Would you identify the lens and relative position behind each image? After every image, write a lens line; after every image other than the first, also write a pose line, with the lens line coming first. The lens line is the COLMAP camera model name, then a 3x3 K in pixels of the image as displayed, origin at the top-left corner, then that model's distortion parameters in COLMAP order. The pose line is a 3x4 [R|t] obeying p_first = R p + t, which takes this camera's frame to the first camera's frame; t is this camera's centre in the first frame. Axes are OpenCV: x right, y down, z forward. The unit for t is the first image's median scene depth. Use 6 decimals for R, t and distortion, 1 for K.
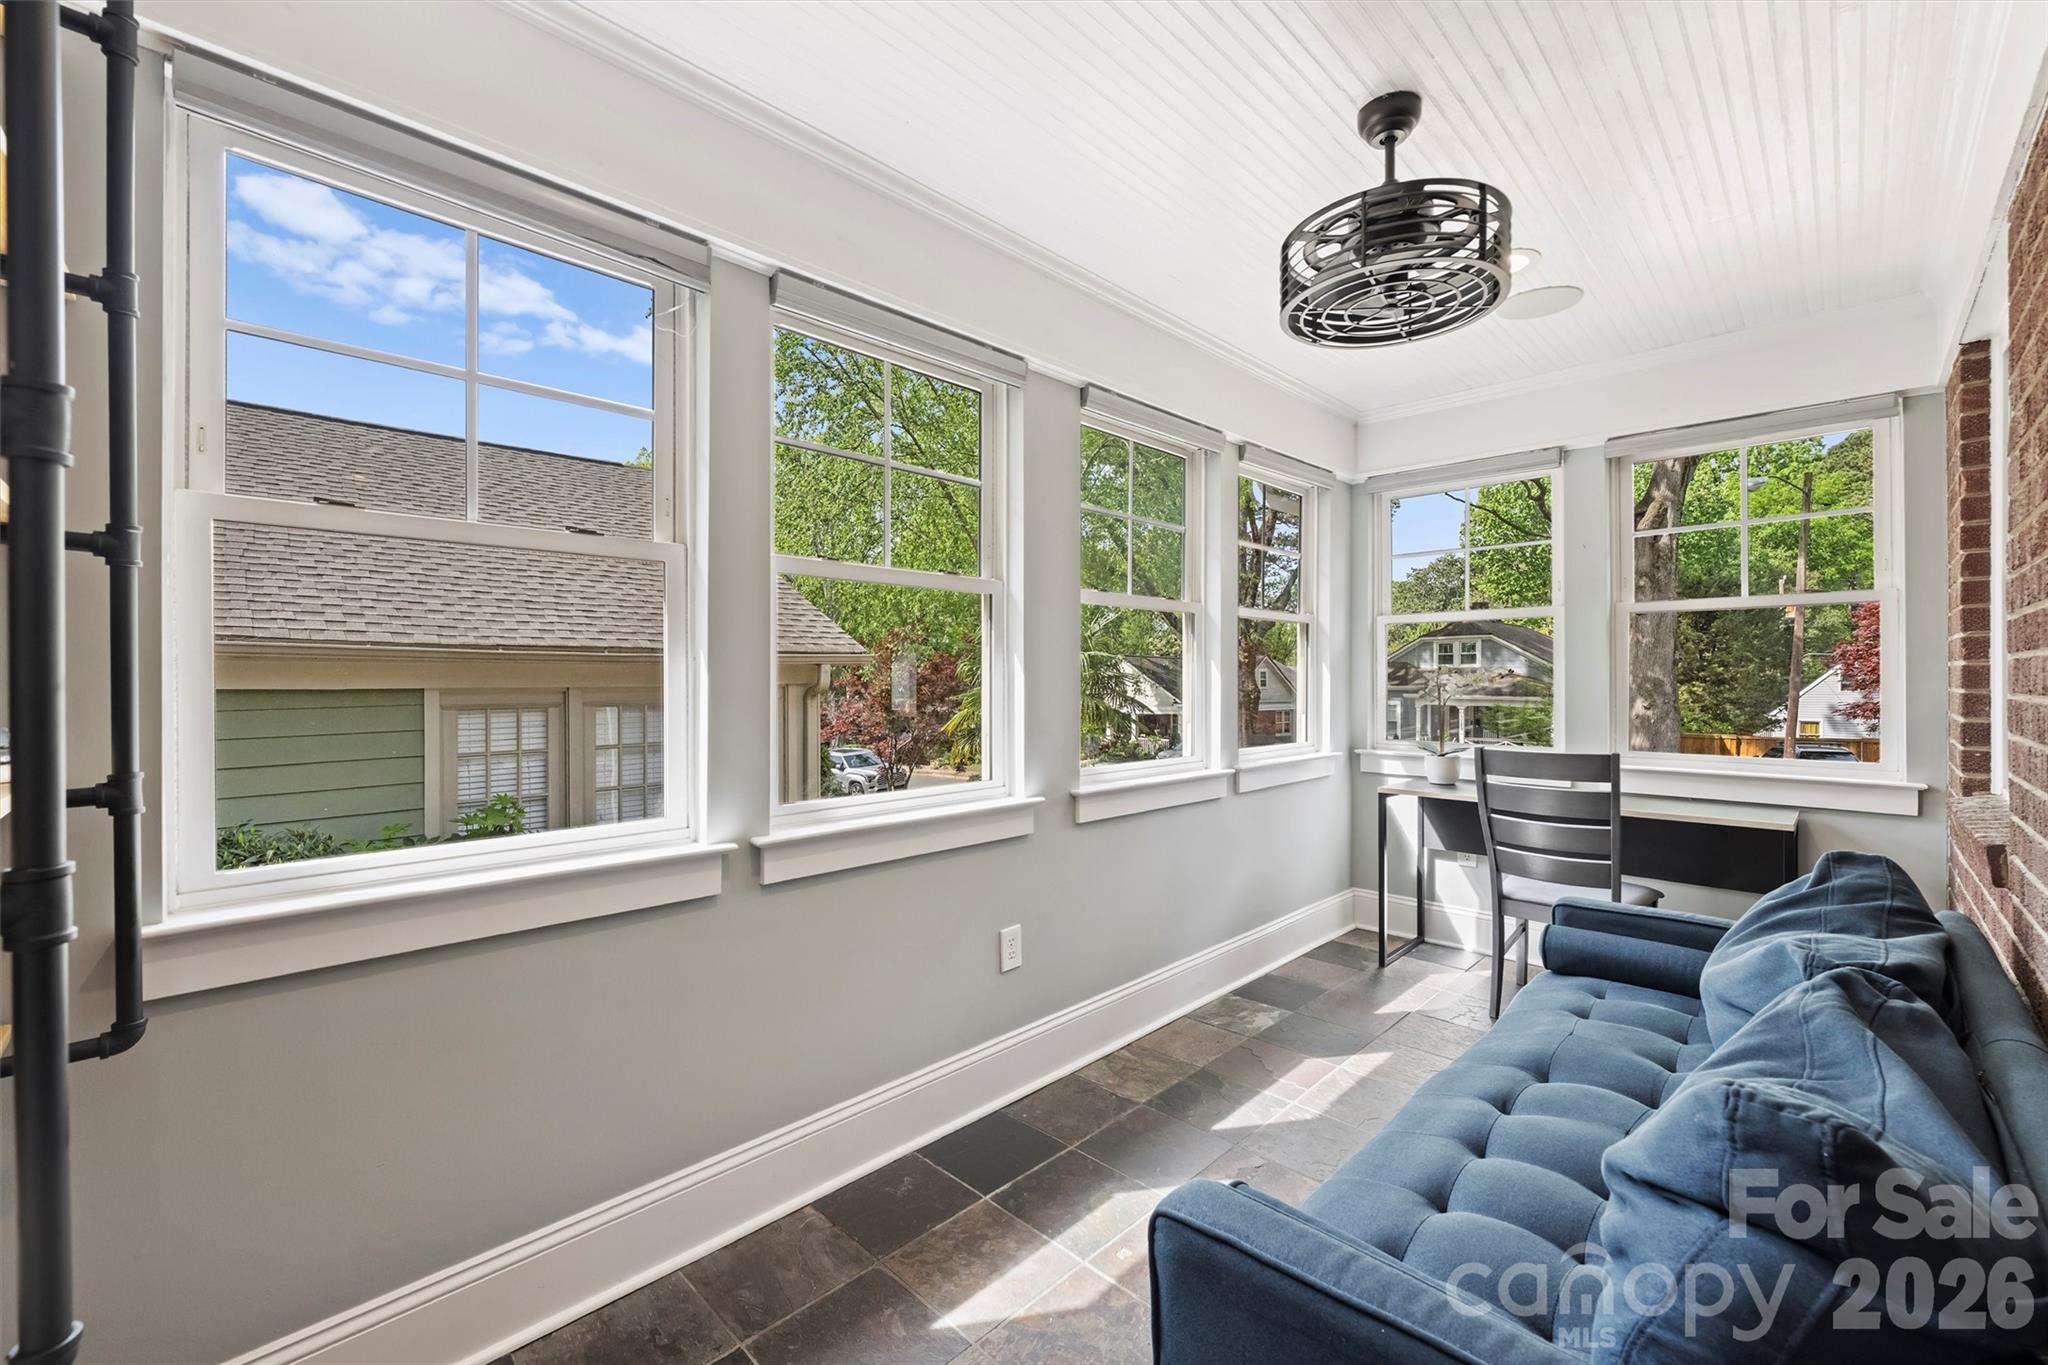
lens RADIAL K [[836.8, 0, 1031.8], [0, 836.8, 683.3], [0, 0, 1]] dist [-0.000918, -0.000047]
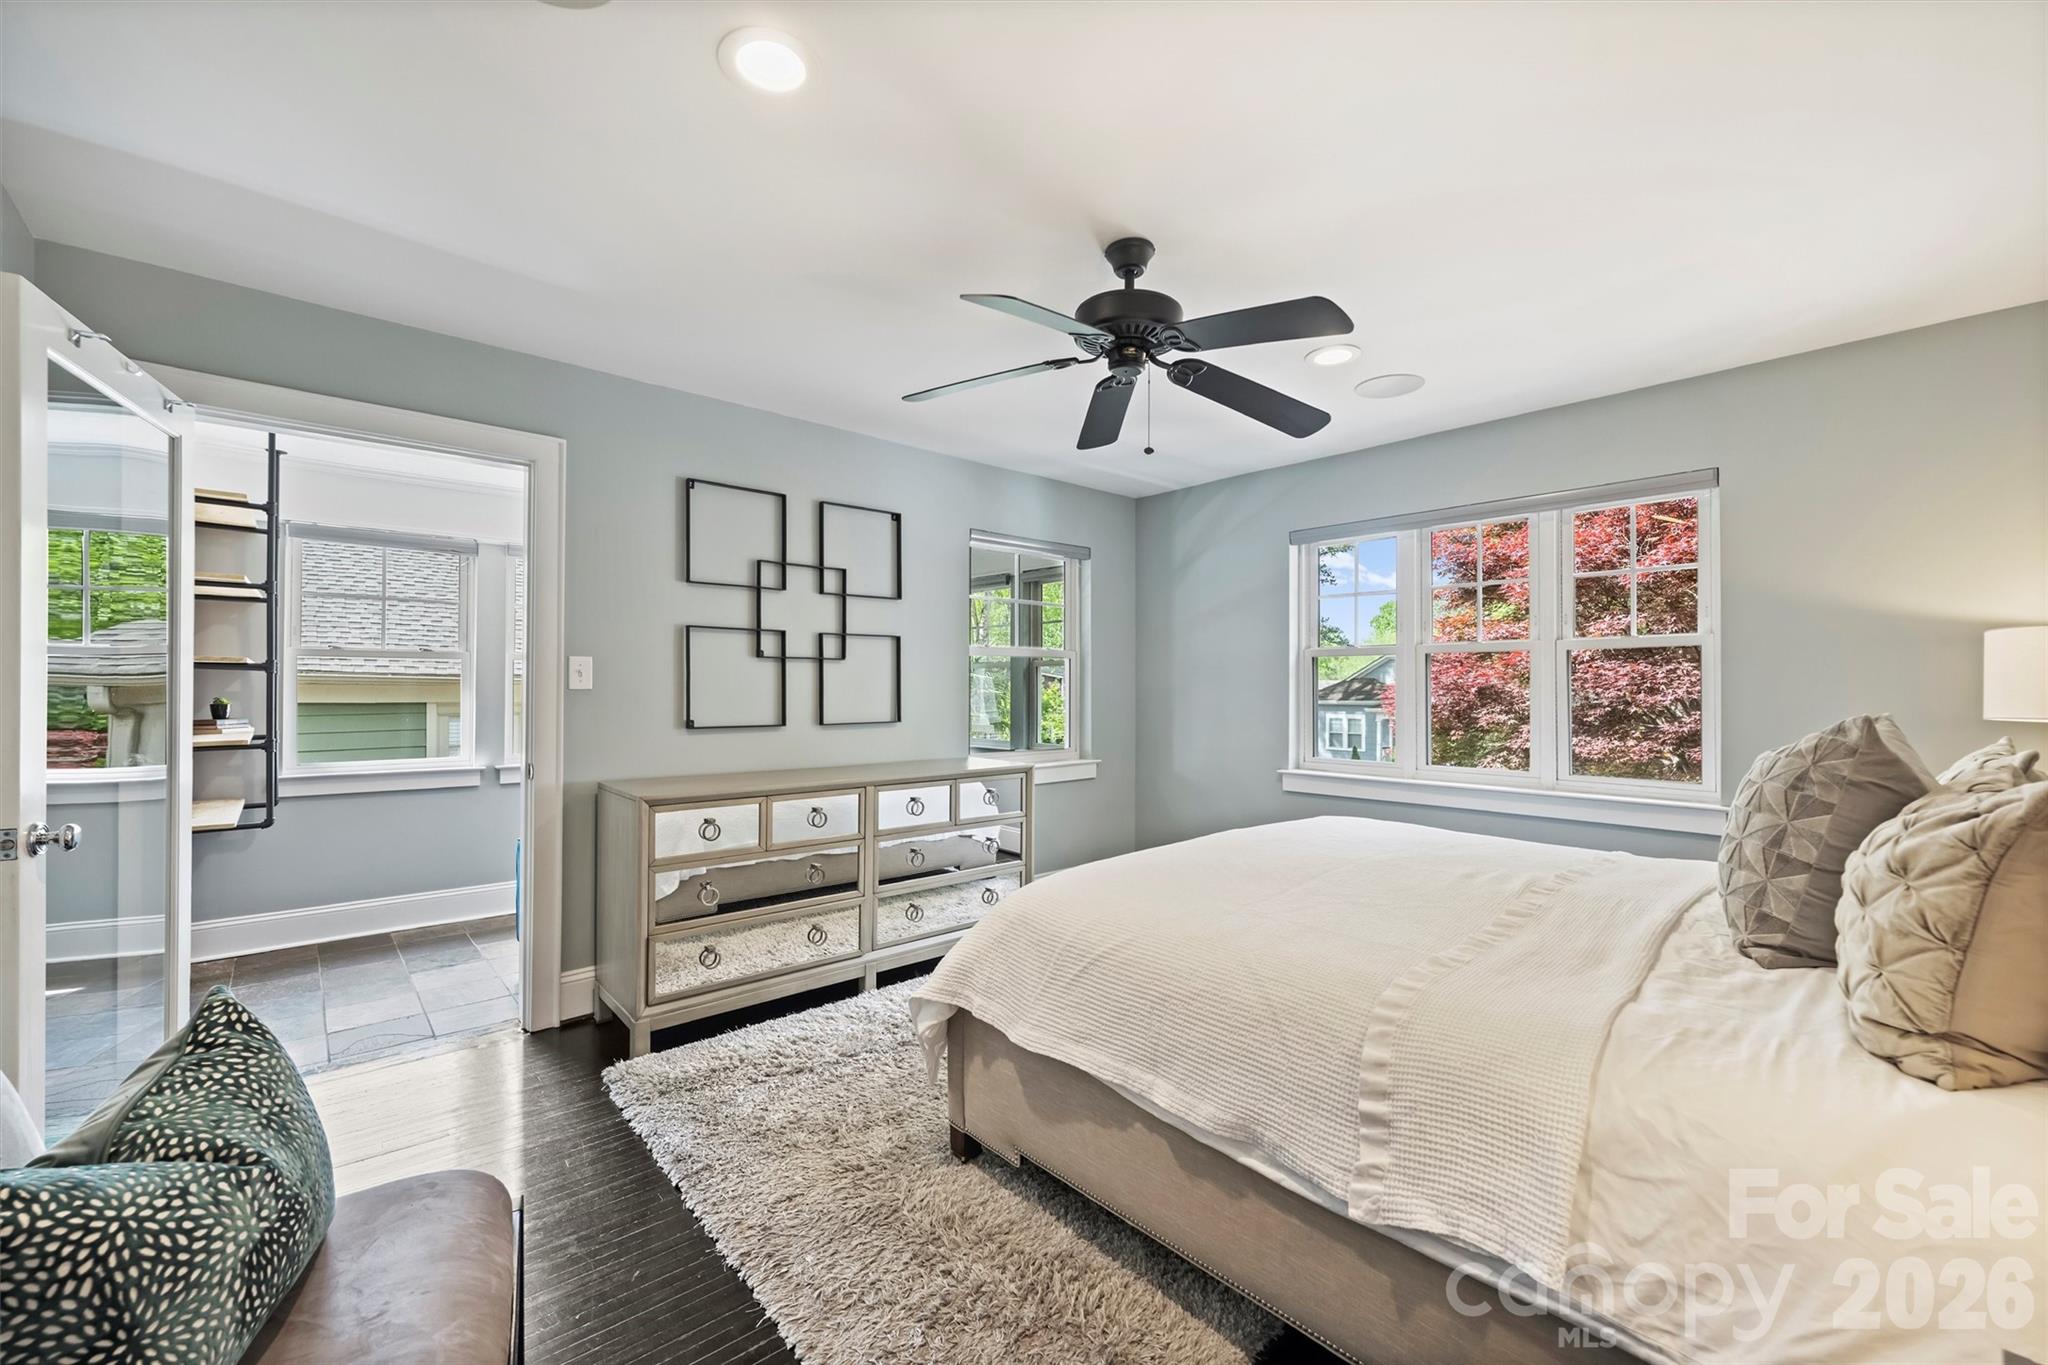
lens RADIAL K [[836.8, 0, 1018.1], [0, 836.8, 689.2], [0, 0, 1]] dist [-0.000918, -0.000047]
pose [[0.998091, 0.003670, -0.061649, 0.465758], [-0.004082, 0.999970, -0.006556, -0.012649], [0.061624, 0.006795, 0.998076, -0.479927]]
